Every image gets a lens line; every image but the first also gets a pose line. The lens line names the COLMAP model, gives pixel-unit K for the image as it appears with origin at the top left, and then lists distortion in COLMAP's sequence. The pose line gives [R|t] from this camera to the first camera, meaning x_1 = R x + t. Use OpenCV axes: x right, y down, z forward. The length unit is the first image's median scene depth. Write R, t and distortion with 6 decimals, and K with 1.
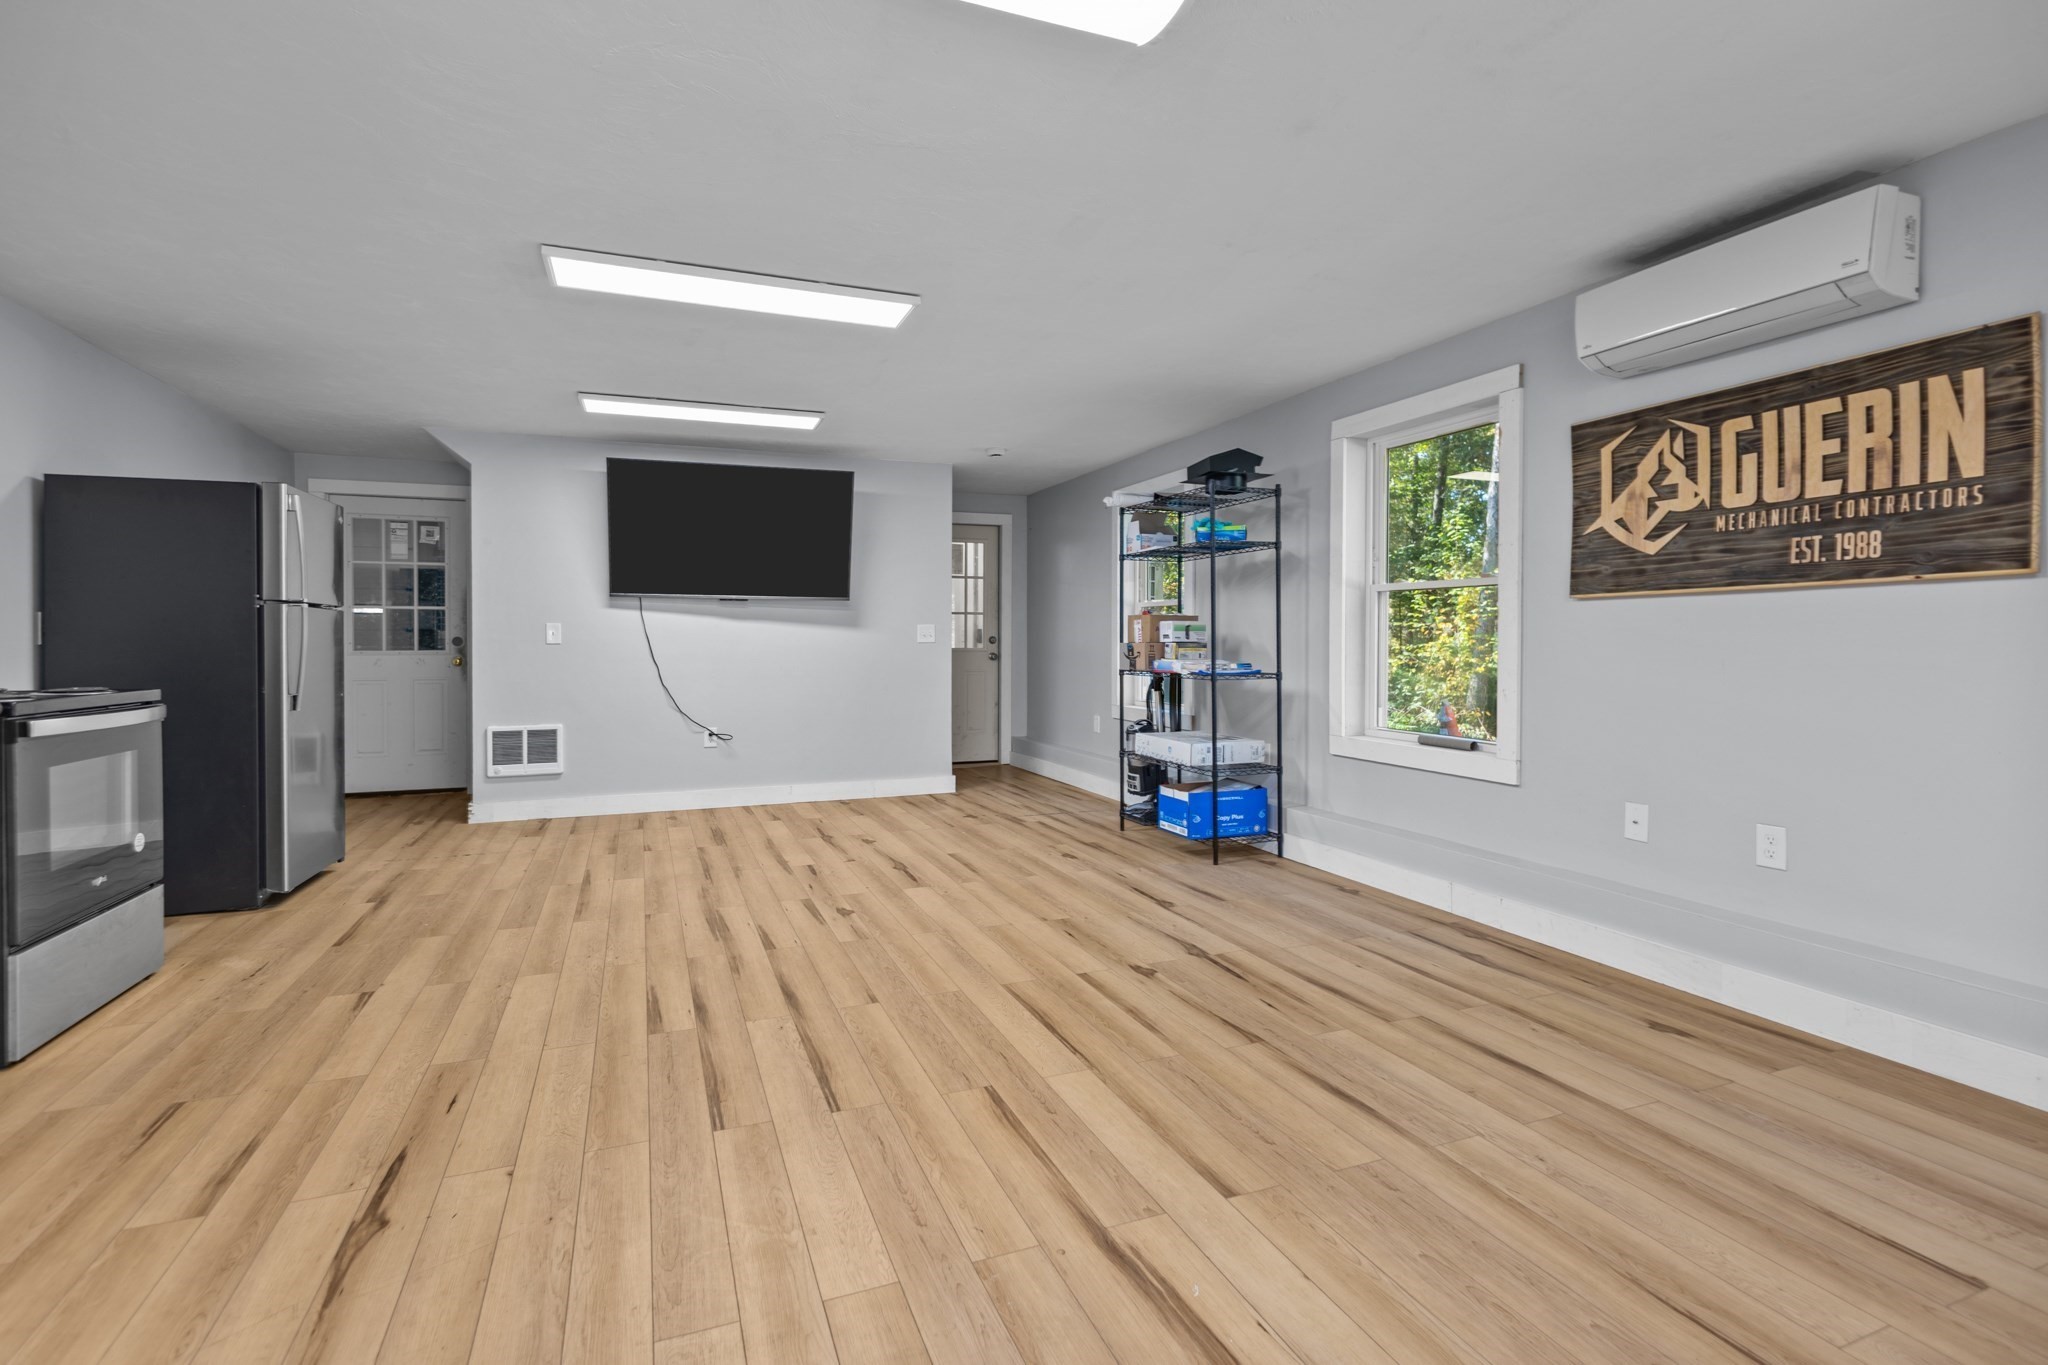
lens RADIAL K [[967.7, 0, 1024.6], [0, 967.7, 662.3], [0, 0, 1]] dist [0.013290, -0.005677]
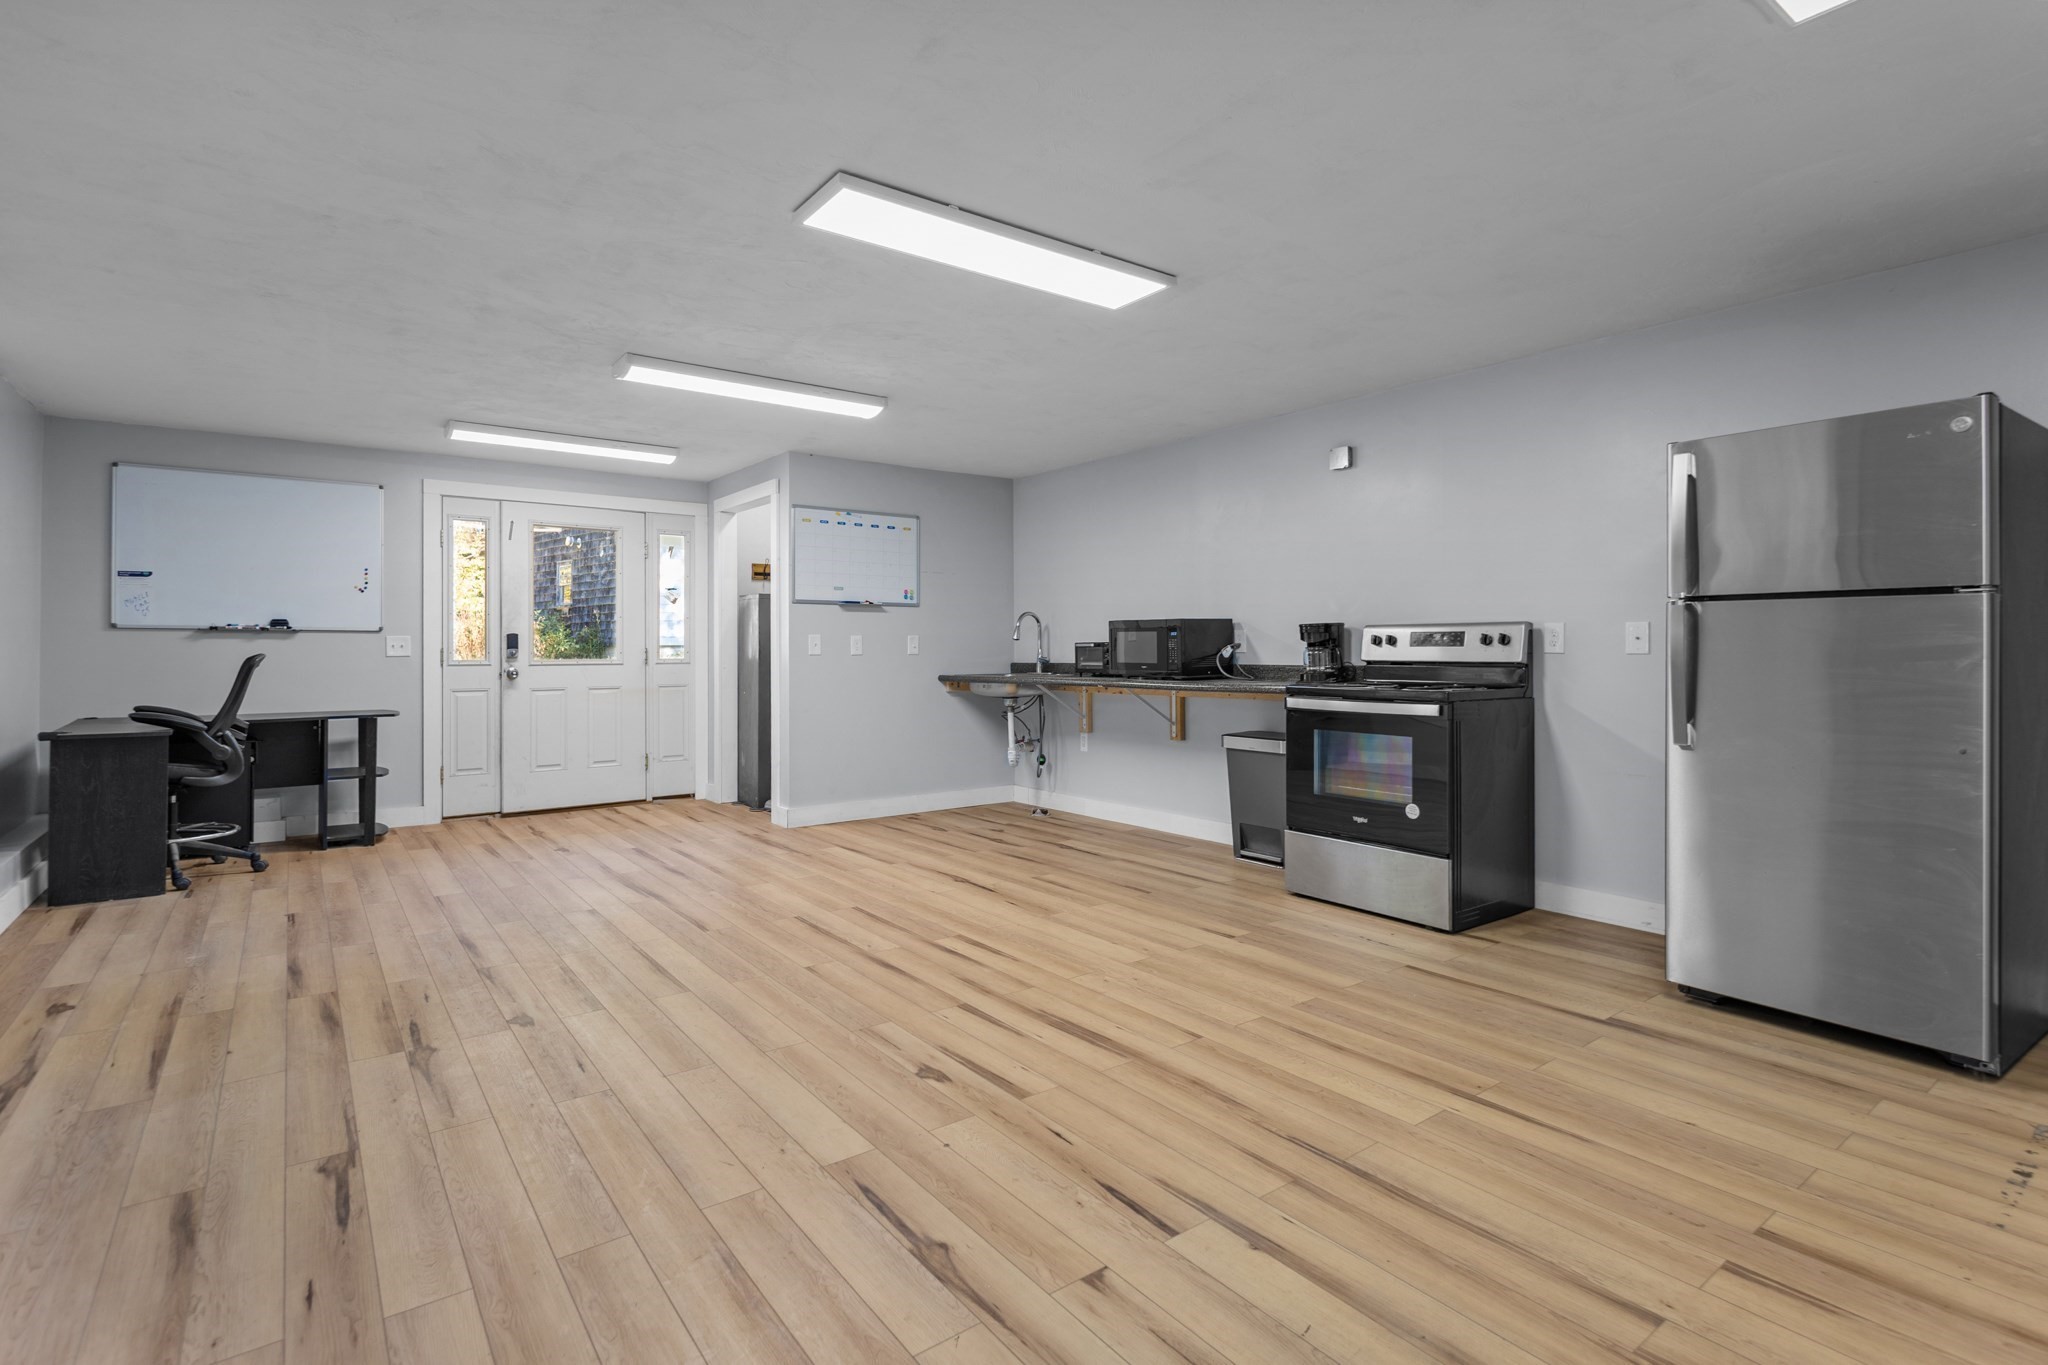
lens RADIAL K [[1010.9, 0, 1018.1], [0, 1010.9, 665.1], [0, 0, 1]] dist [0.002044, 0.000874]
pose [[-0.969423, 0.007131, -0.245294, -0.095458], [-0.002432, 0.999249, 0.038660, -0.048870], [0.245385, 0.038074, -0.968678, 2.009633]]
